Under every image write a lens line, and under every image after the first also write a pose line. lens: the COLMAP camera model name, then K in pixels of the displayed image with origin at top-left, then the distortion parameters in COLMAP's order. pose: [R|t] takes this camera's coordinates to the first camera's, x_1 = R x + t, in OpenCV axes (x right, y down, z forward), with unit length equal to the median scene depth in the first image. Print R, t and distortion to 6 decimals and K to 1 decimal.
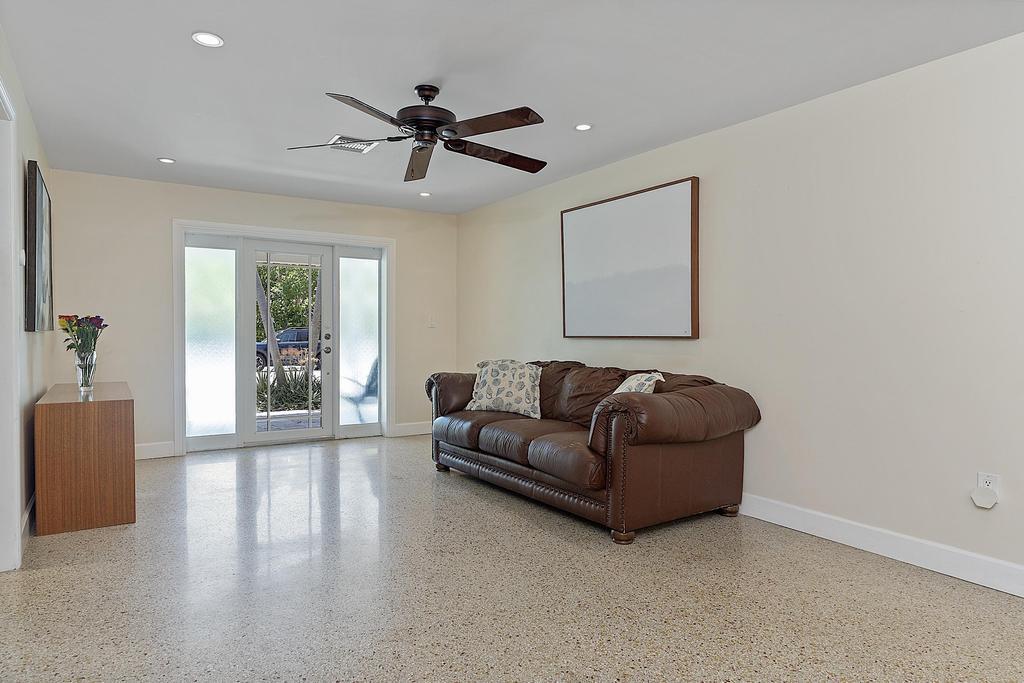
lens RADIAL K [[606.4, 0, 522.9], [0, 606.4, 345.8], [0, 0, 1]] dist [-0.003242, -0.000040]
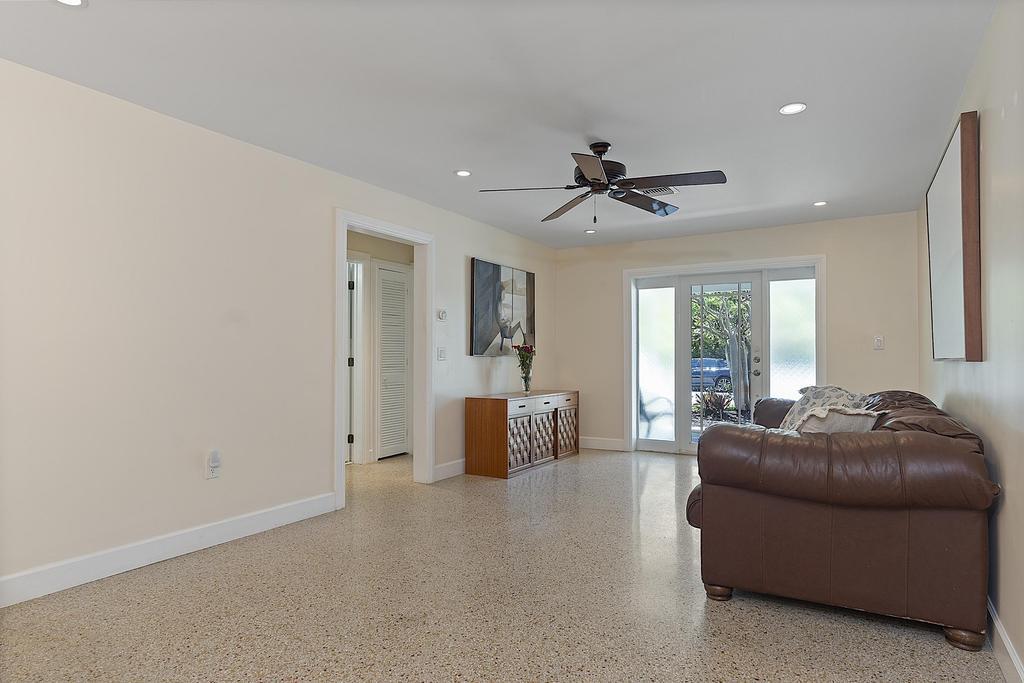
lens RADIAL K [[606.4, 0, 522.9], [0, 606.4, 345.8], [0, 0, 1]] dist [-0.003242, -0.000040]
pose [[0.442783, -0.020978, -0.896383, 0.508129], [-0.015701, 0.999392, -0.031144, -0.000448], [0.896491, 0.027865, 0.442185, 0.225473]]
